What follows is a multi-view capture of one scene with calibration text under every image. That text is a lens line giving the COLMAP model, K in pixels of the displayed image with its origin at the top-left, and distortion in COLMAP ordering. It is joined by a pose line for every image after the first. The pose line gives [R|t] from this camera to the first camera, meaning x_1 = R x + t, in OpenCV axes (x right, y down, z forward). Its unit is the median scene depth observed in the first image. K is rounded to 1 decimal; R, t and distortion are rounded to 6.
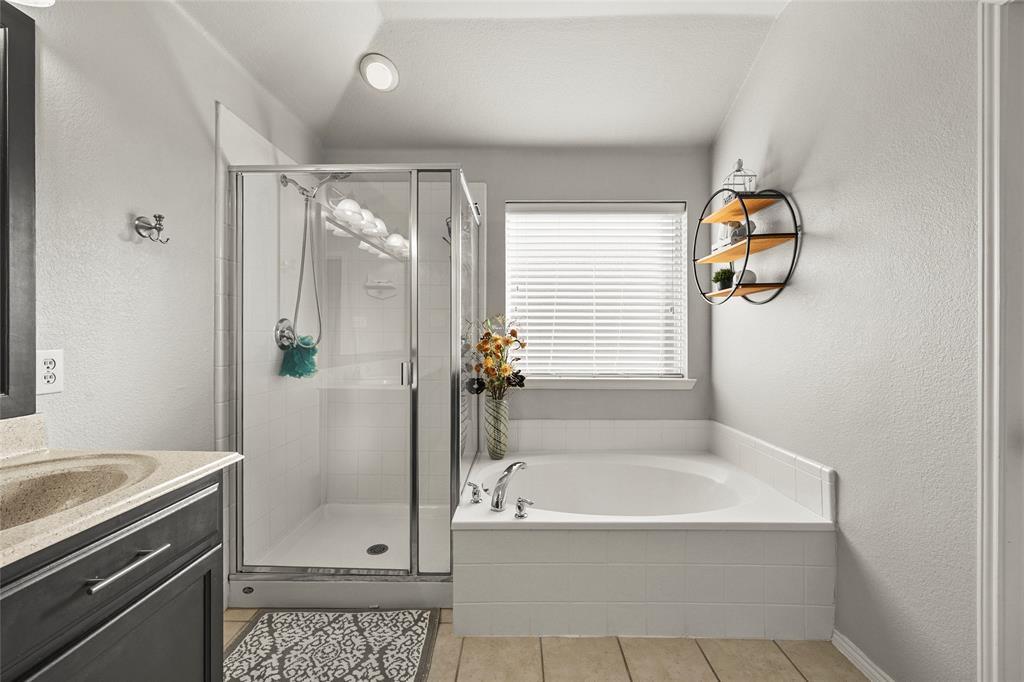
lens RADIAL K [[410.5, 0, 509.6], [0, 410.5, 341.1], [0, 0, 1]] dist [-0.002921, 0.000001]
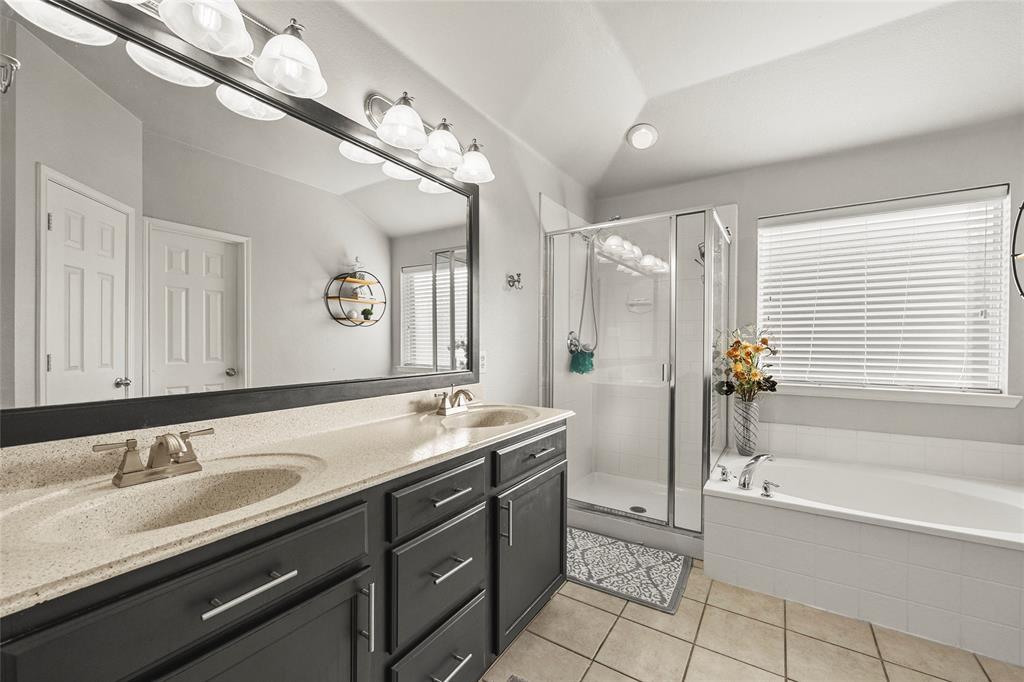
lens RADIAL K [[410.5, 0, 510.9], [0, 410.5, 351.0], [0, 0, 1]] dist [-0.002921, 0.000001]
pose [[0.846146, 0.009836, -0.532861, 0.021272], [-0.006564, 0.999946, 0.008035, 0.002266], [0.532911, -0.003301, 0.846165, -0.302149]]
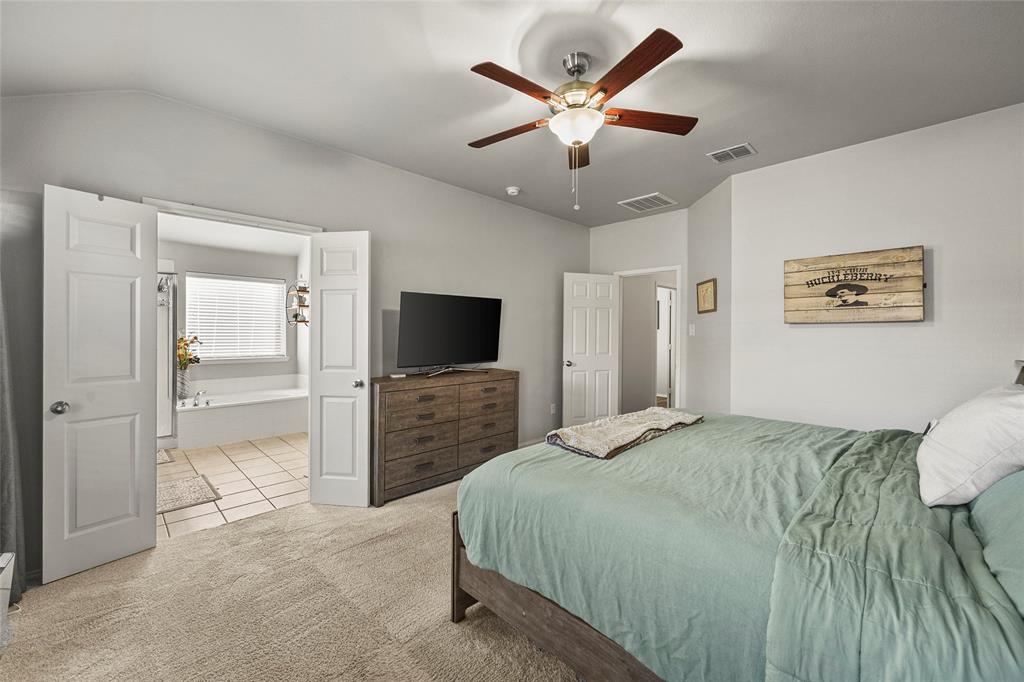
lens RADIAL K [[410.5, 0, 513.3], [0, 410.5, 337.2], [0, 0, 1]] dist [-0.002921, 0.000001]
pose [[0.692744, -0.001964, 0.721180, -0.409861], [-0.000341, 0.999995, 0.003051, -0.031353], [-0.721183, -0.002360, 0.692740, -1.815705]]
